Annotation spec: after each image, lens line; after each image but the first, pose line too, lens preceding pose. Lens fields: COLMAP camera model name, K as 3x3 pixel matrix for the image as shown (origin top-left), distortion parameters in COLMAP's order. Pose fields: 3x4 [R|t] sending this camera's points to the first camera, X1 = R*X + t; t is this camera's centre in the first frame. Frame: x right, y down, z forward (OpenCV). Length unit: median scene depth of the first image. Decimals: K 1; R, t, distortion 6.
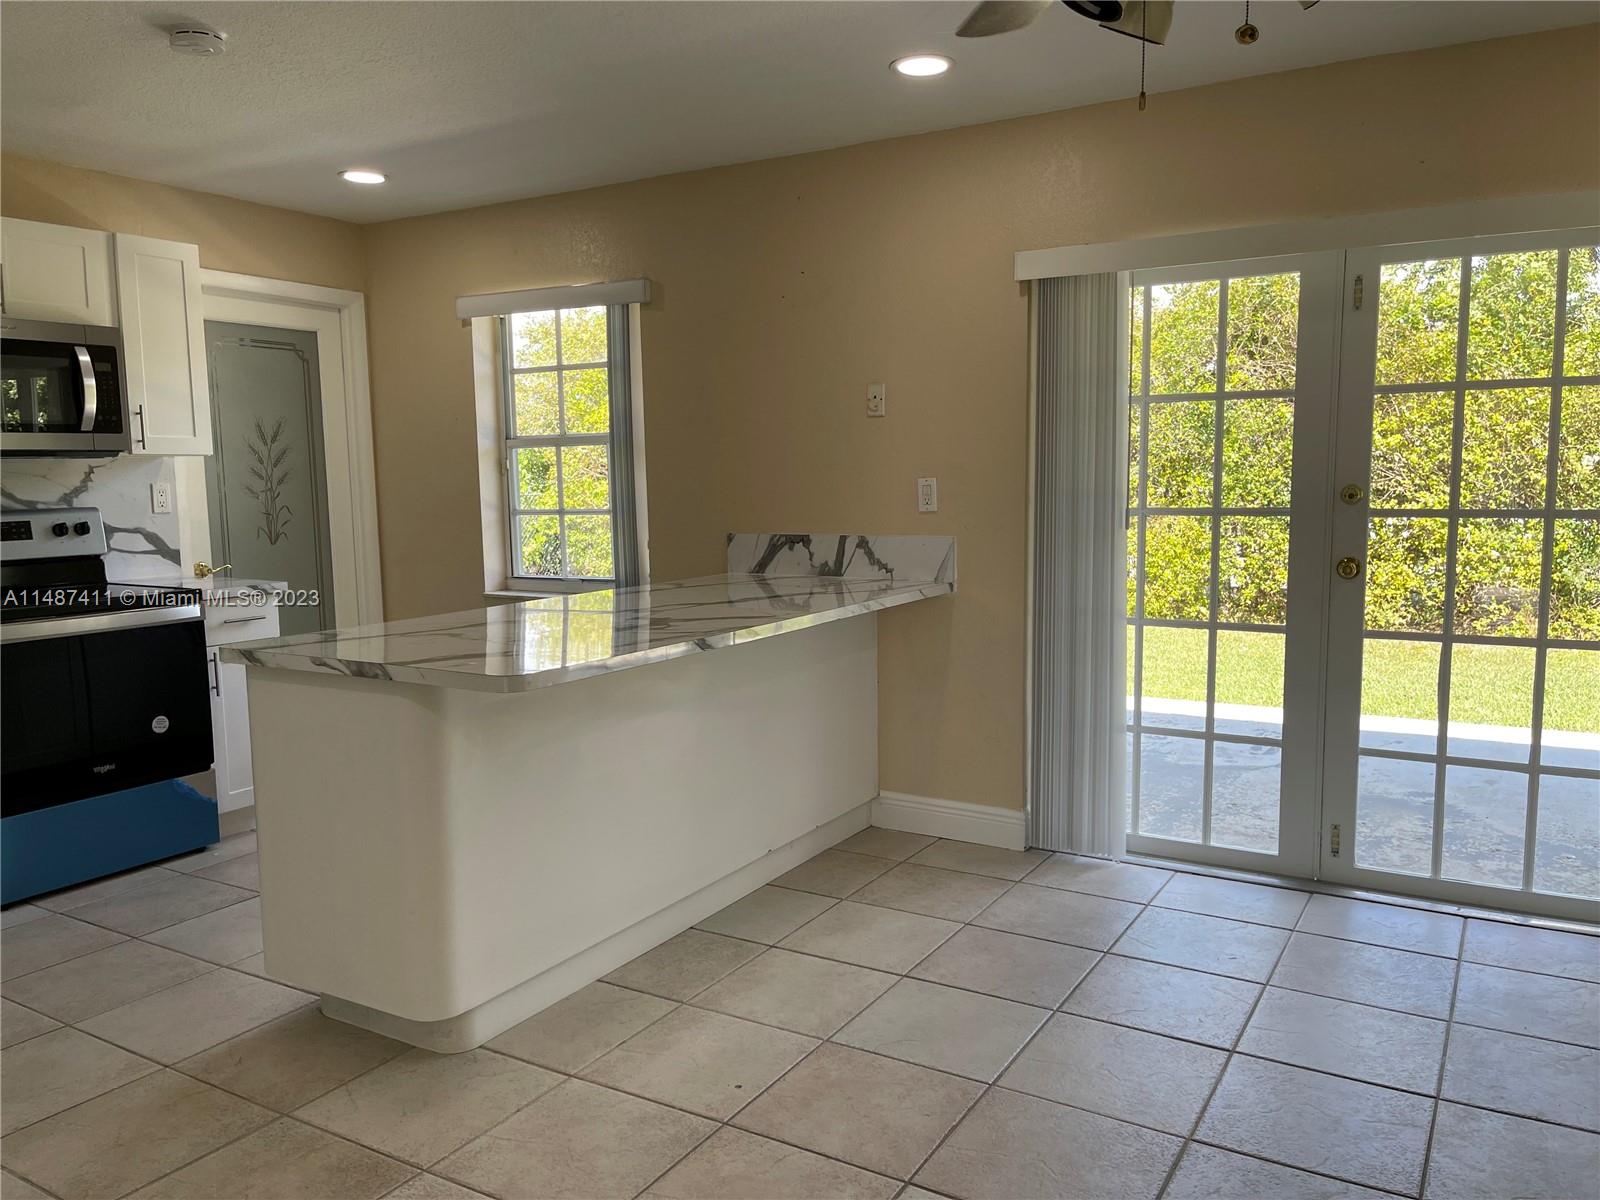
lens RADIAL K [[1205.3, 0, 810.7], [0, 1205.3, 614.4], [0, 0, 1]] dist [0.076188, -0.095031]
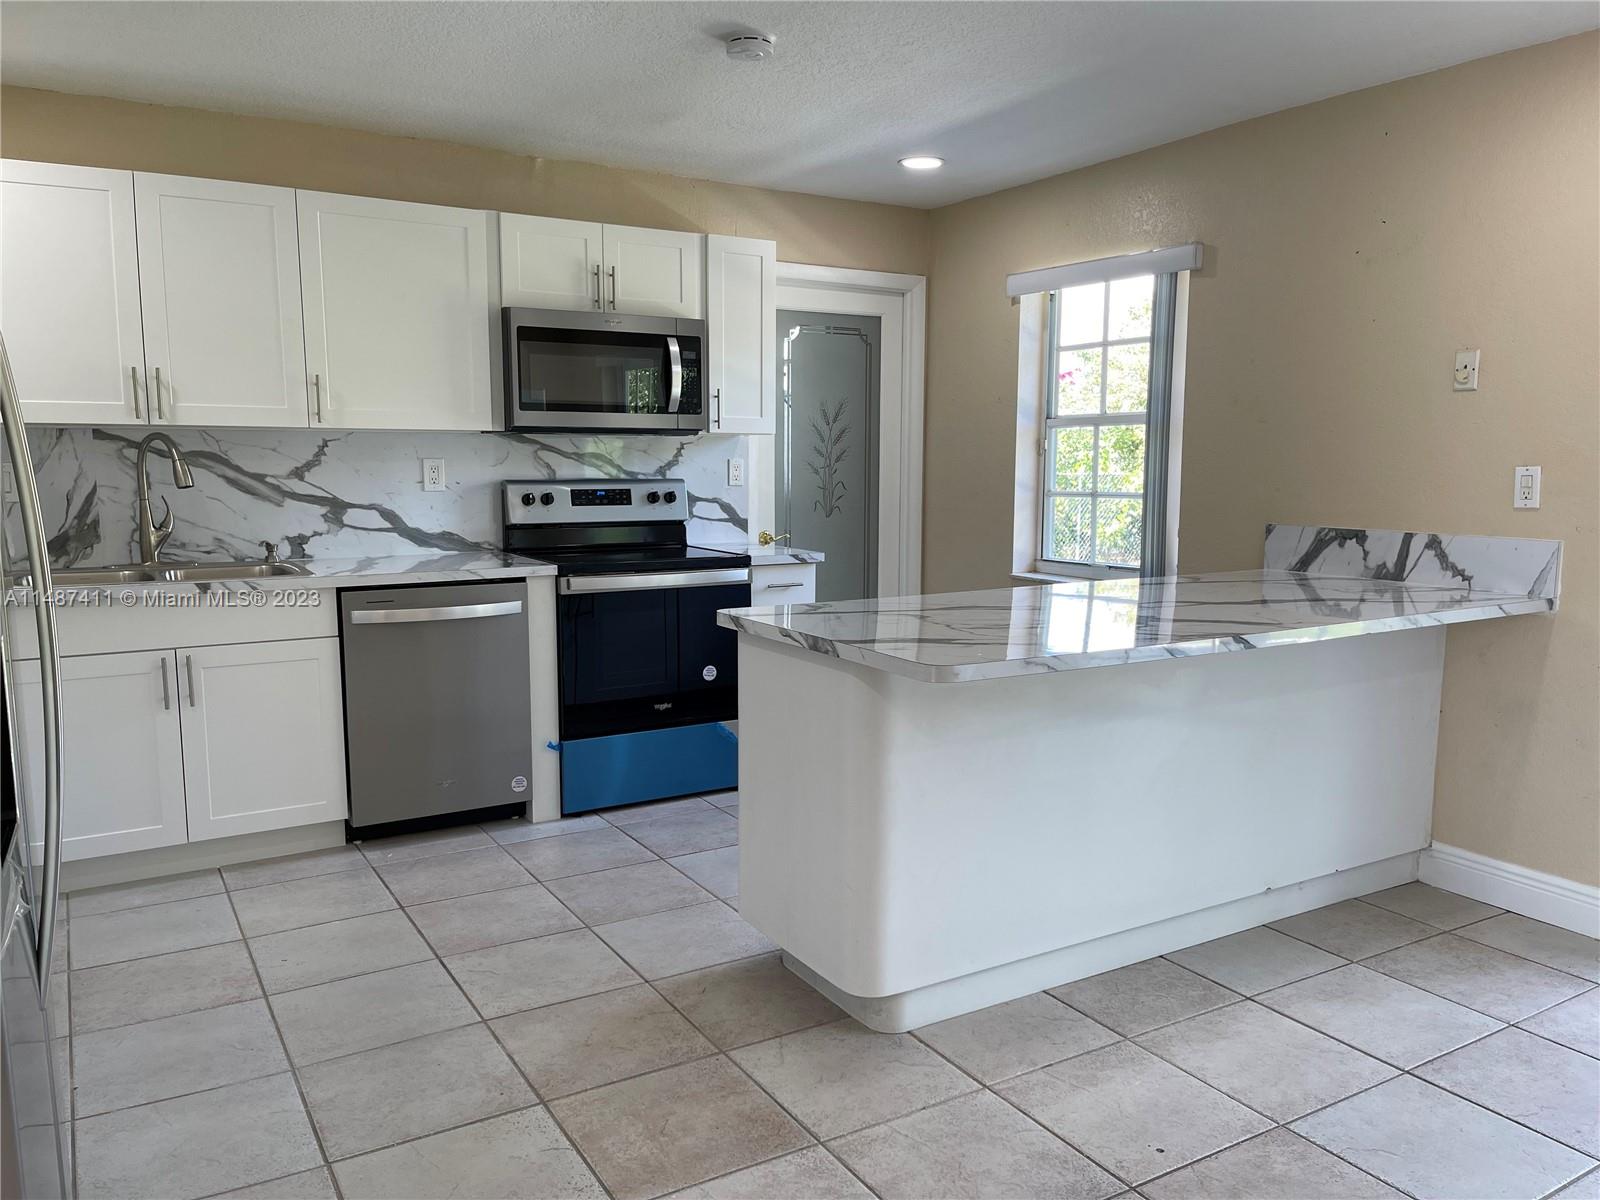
lens RADIAL K [[1205.3, 0, 809.8], [0, 1205.3, 616.2], [0, 0, 1]] dist [0.076188, -0.095031]
pose [[0.882306, 0.079528, -0.463909, 0.059563], [-0.070675, 0.996832, 0.036471, -0.009239], [0.465340, 0.000608, 0.885132, 0.055118]]
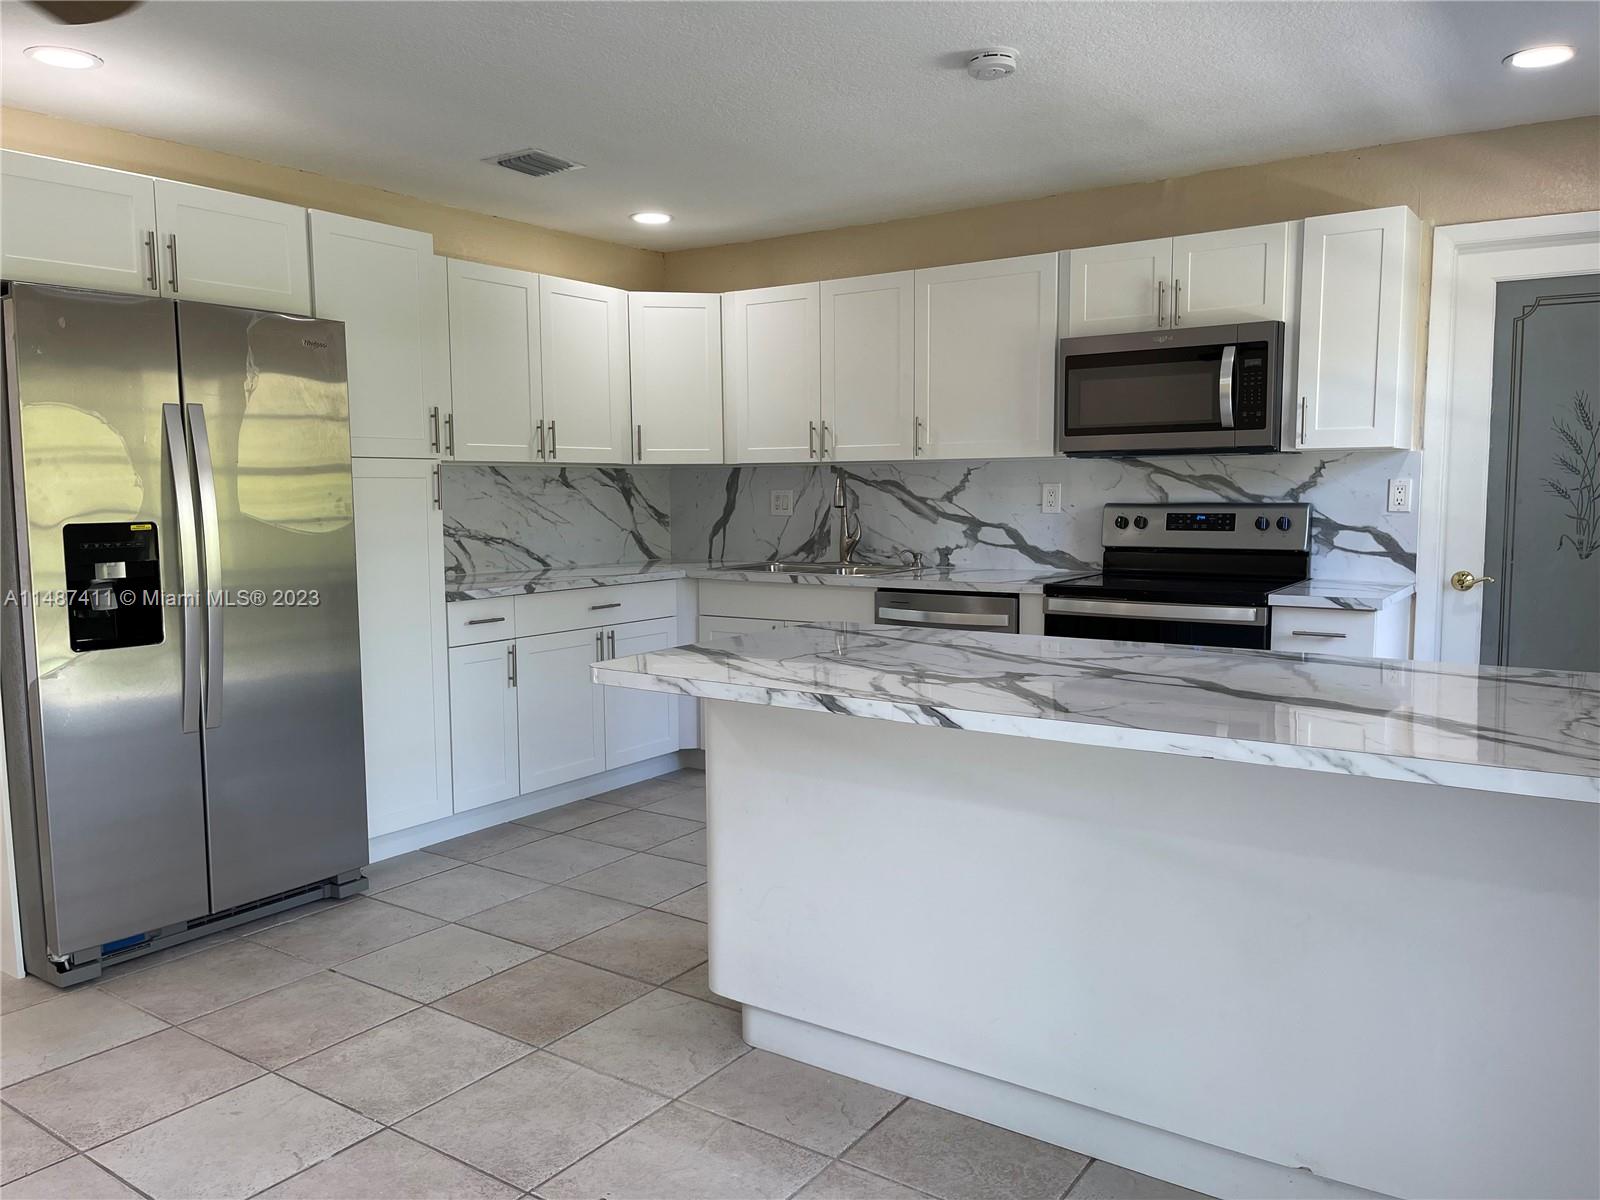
lens RADIAL K [[1205.3, 0, 805.6], [0, 1205.3, 603.1], [0, 0, 1]] dist [0.076188, -0.095031]
pose [[-0.072355, 0.112236, -0.991044, 0.443367], [-0.107593, 0.986971, 0.119630, -0.085345], [0.991559, 0.115285, -0.059337, 0.696270]]
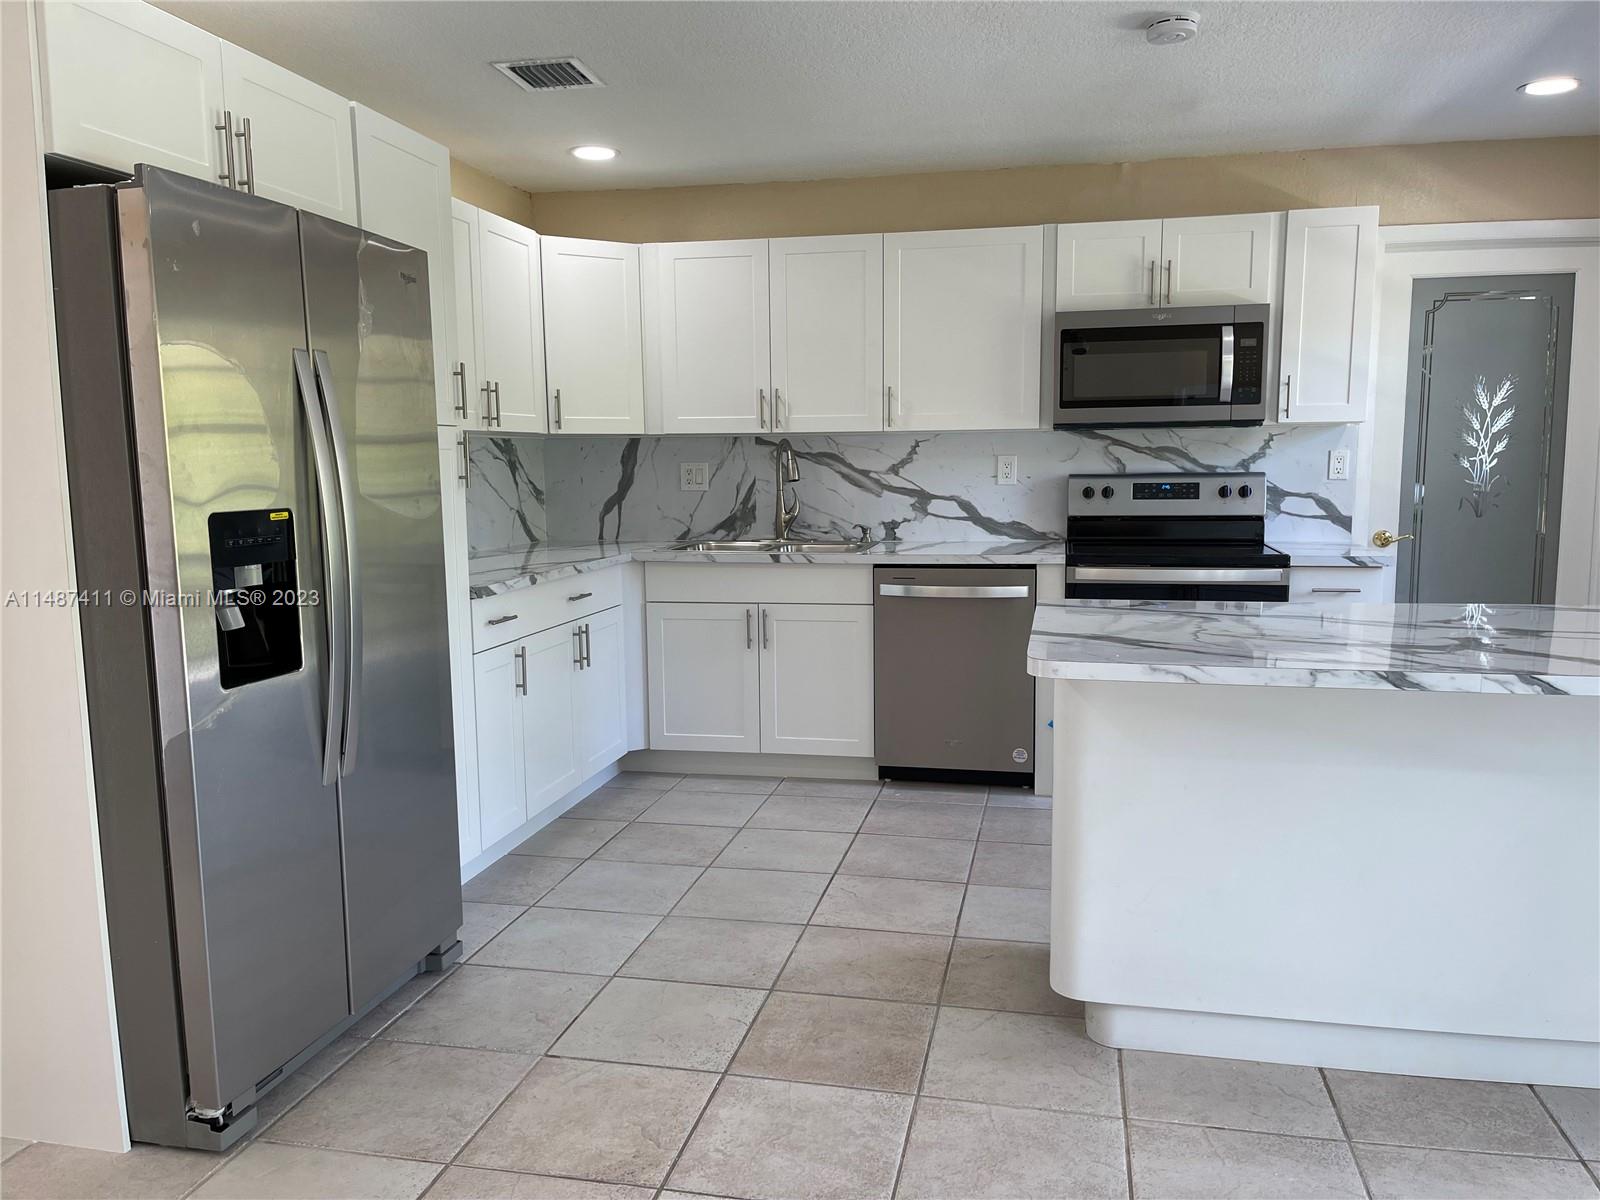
lens RADIAL K [[1205.3, 0, 813.6], [0, 1205.3, 611.2], [0, 0, 1]] dist [0.076188, -0.095031]
pose [[0.321791, 0.133170, -0.937399, 0.327175], [-0.105305, 0.988950, 0.104345, -0.037908], [0.940936, 0.065136, 0.332259, 0.287308]]
